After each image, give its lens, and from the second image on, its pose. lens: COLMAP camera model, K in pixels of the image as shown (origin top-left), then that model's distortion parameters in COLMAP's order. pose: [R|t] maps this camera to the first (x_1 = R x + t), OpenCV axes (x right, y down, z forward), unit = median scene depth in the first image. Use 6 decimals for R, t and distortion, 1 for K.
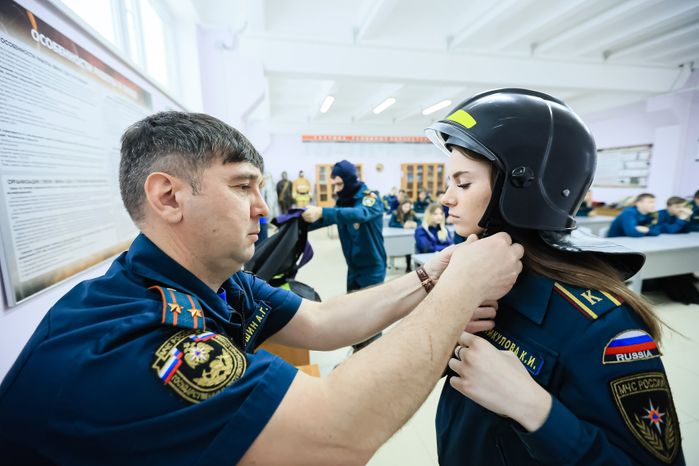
lens RADIAL K [[305.4, 0, 345.5], [0, 305.4, 229.0], [0, 0, 1]] dist [-0.001606, -0.000451]
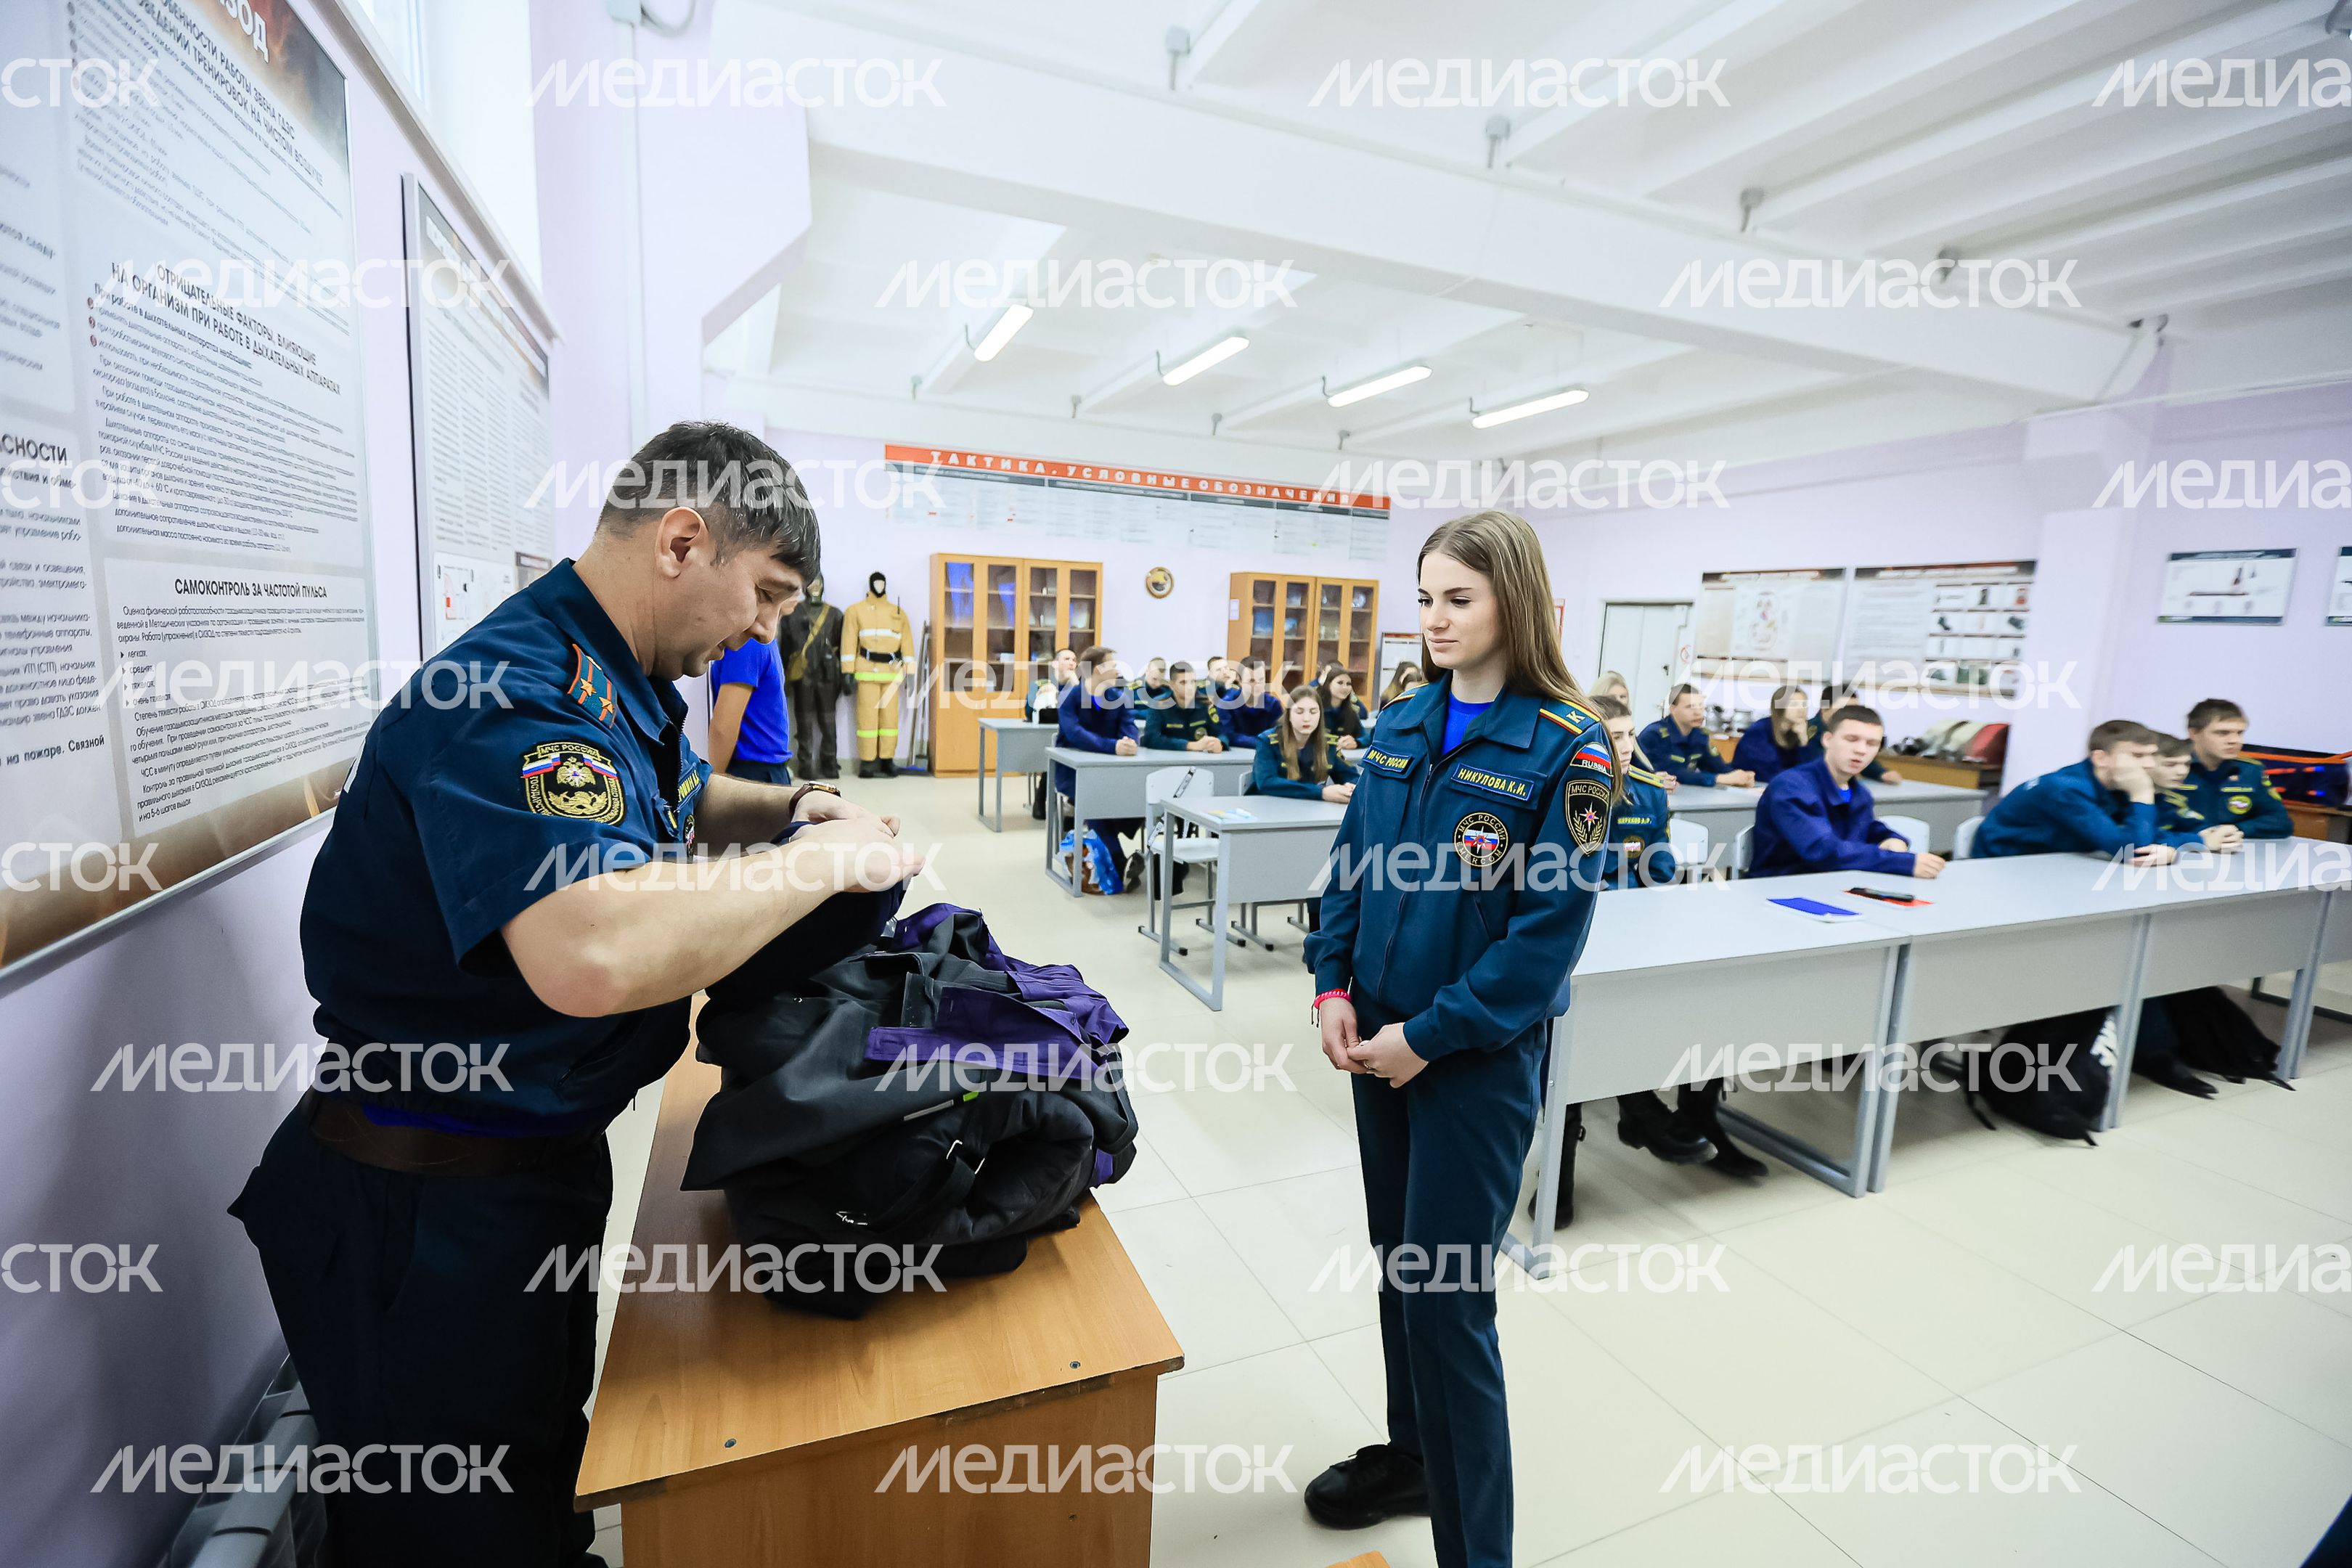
lens RADIAL K [[1034.0, 0, 1165.4], [0, 1034.0, 774.0], [0, 0, 1]] dist [0.001042, 0.000829]
pose [[0.984275, 0.036893, 0.172747, -0.066016], [-0.033269, 0.999162, -0.023828, 0.000897], [-0.173481, 0.017707, 0.984678, 0.081342]]
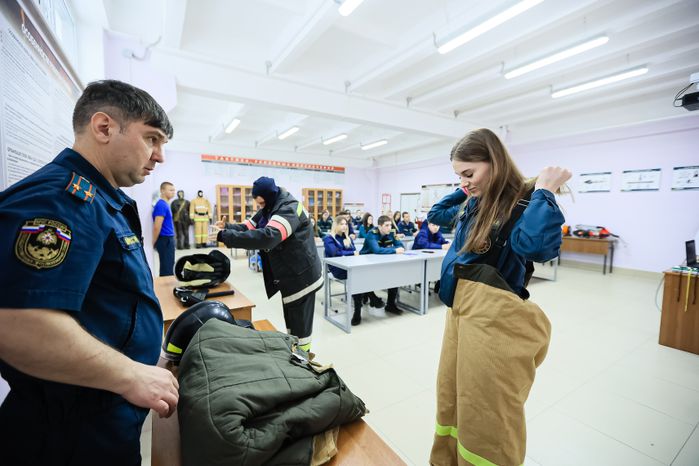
lens RADIAL K [[308.0, 0, 342.8], [0, 308.0, 231.8], [0, 0, 1]] dist [-0.000798, 0.000496]
pose [[0.947984, 0.004570, 0.318286, -0.039673], [0.022297, 0.996488, -0.080716, 0.037974], [-0.317537, 0.083614, 0.944552, -0.063640]]
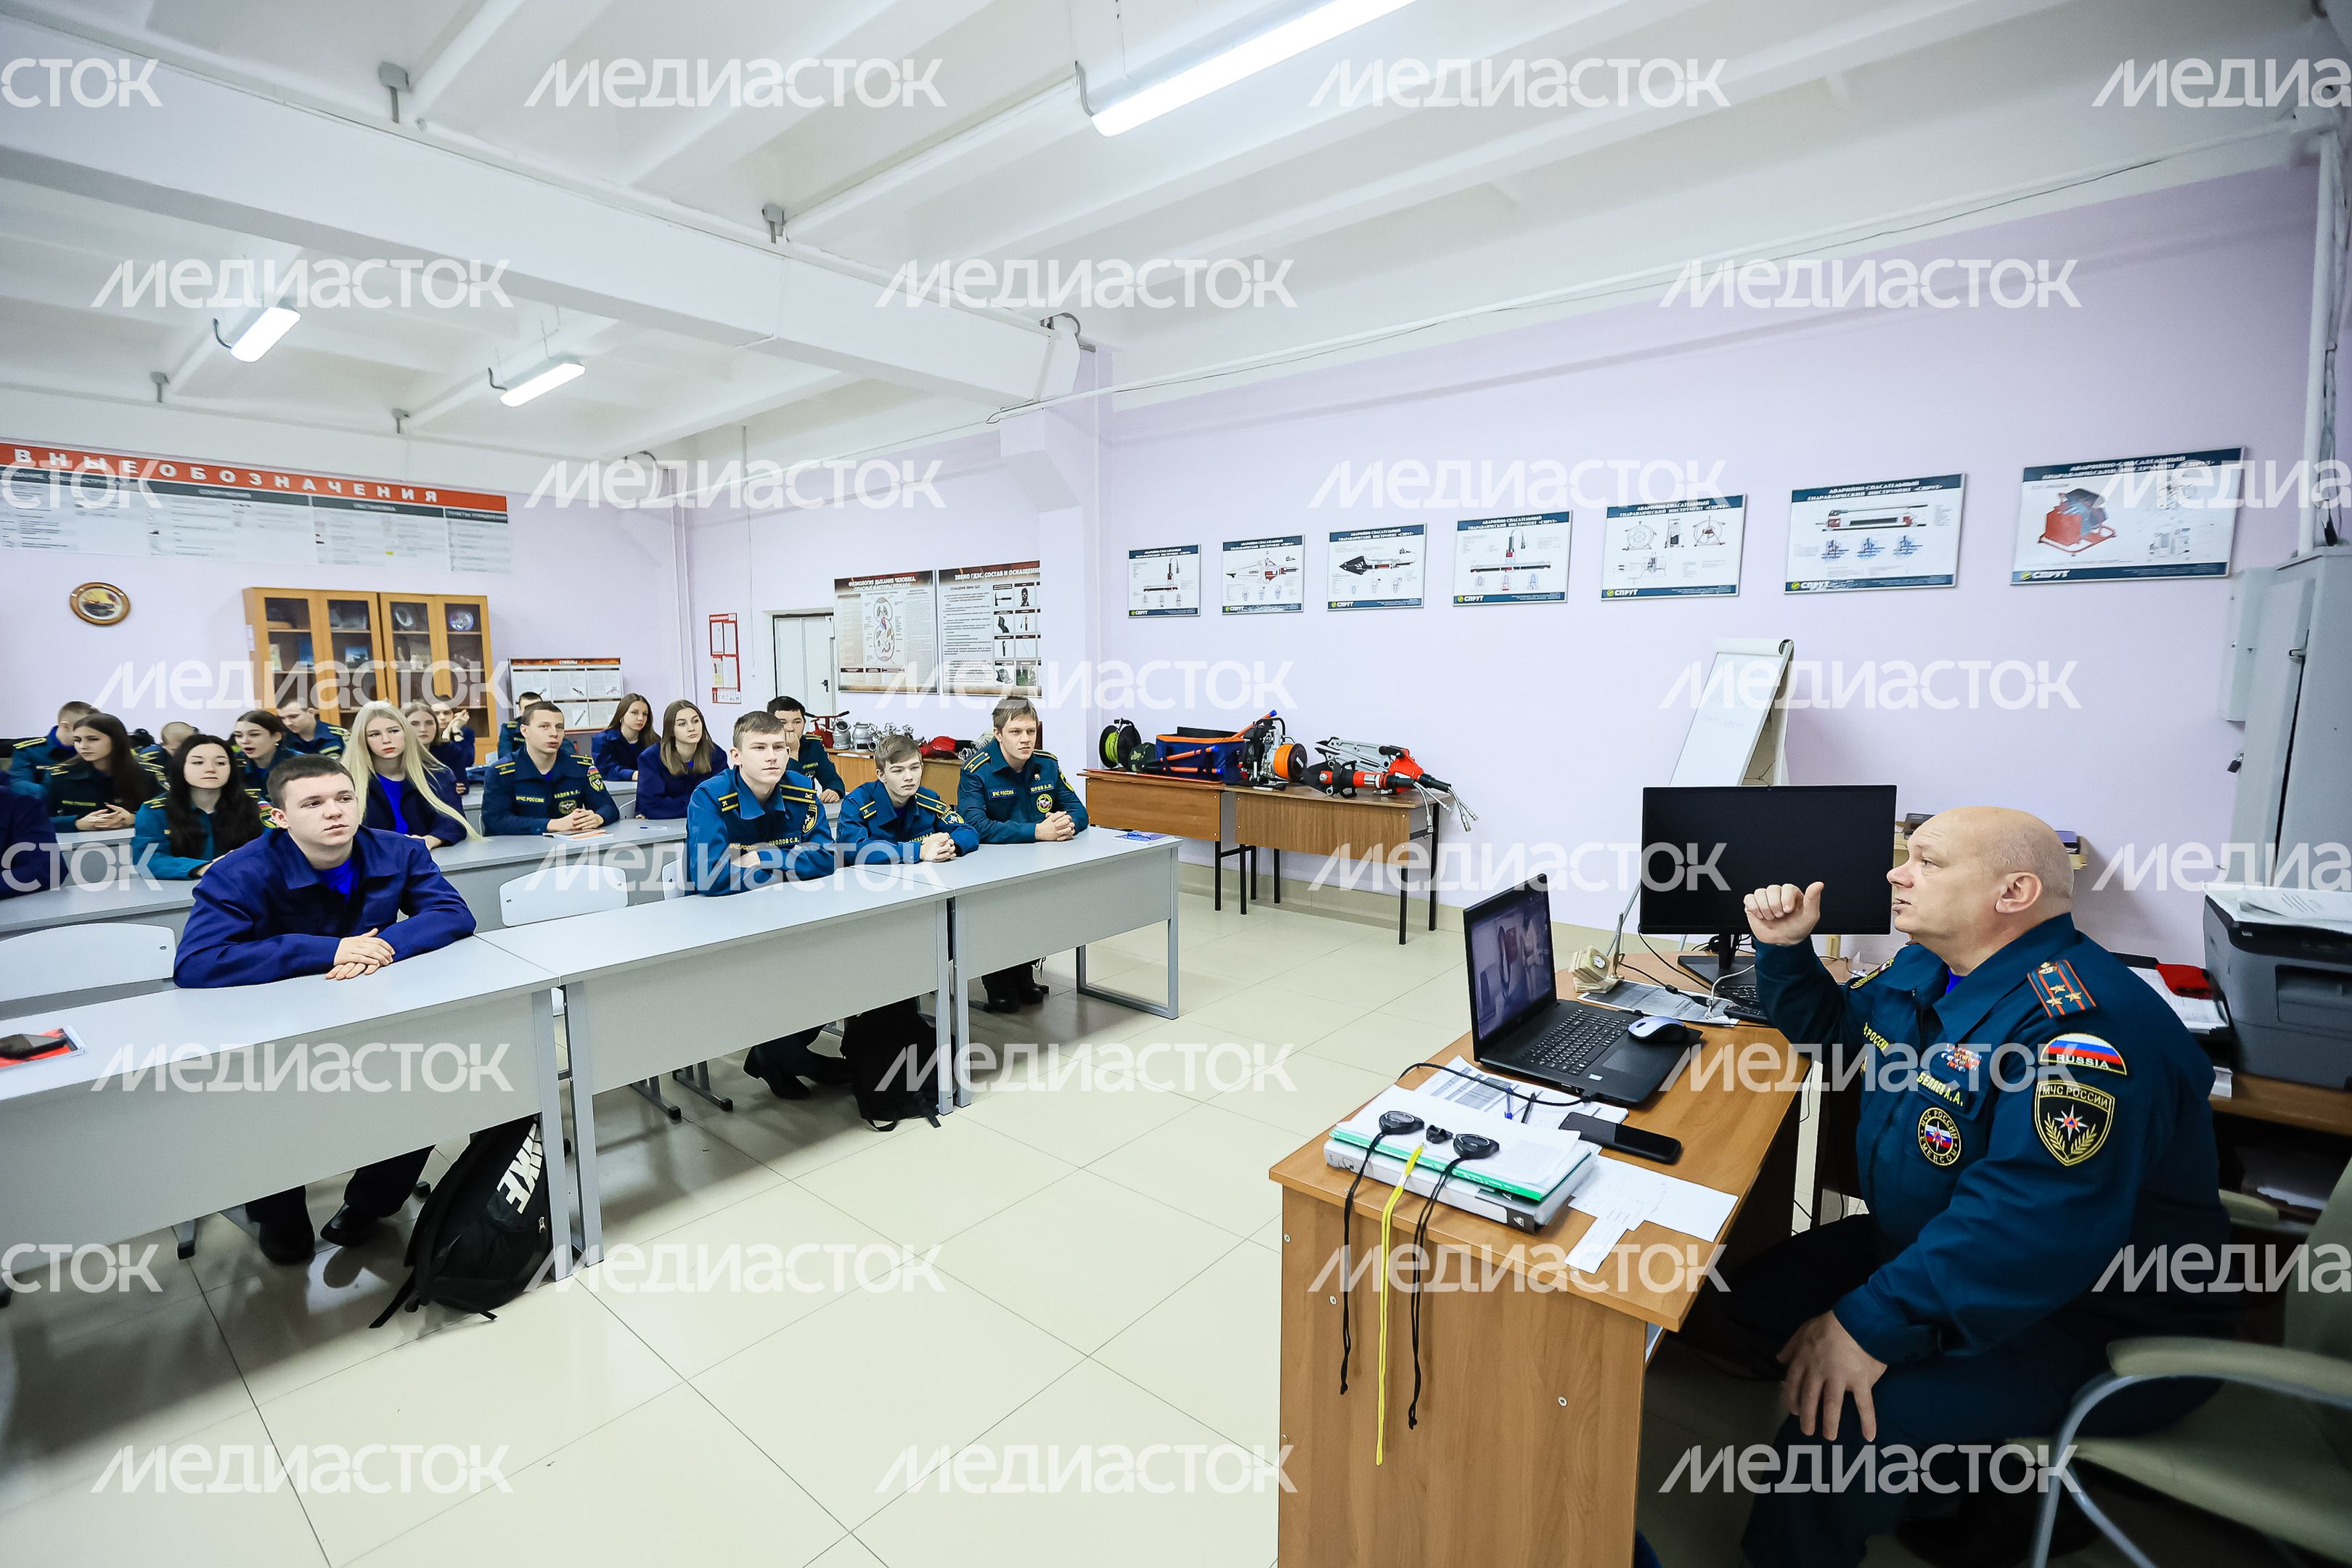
lens RADIAL K [[1036.5, 0, 1153.6], [0, 1036.5, 779.9], [0, 0, 1]] dist [-0.000798, 0.000496]
pose [[0.802169, -0.052311, 0.594801, 0.396863], [0.085619, 0.995938, -0.027879, -0.005482], [-0.590926, 0.073290, 0.803390, 0.055287]]
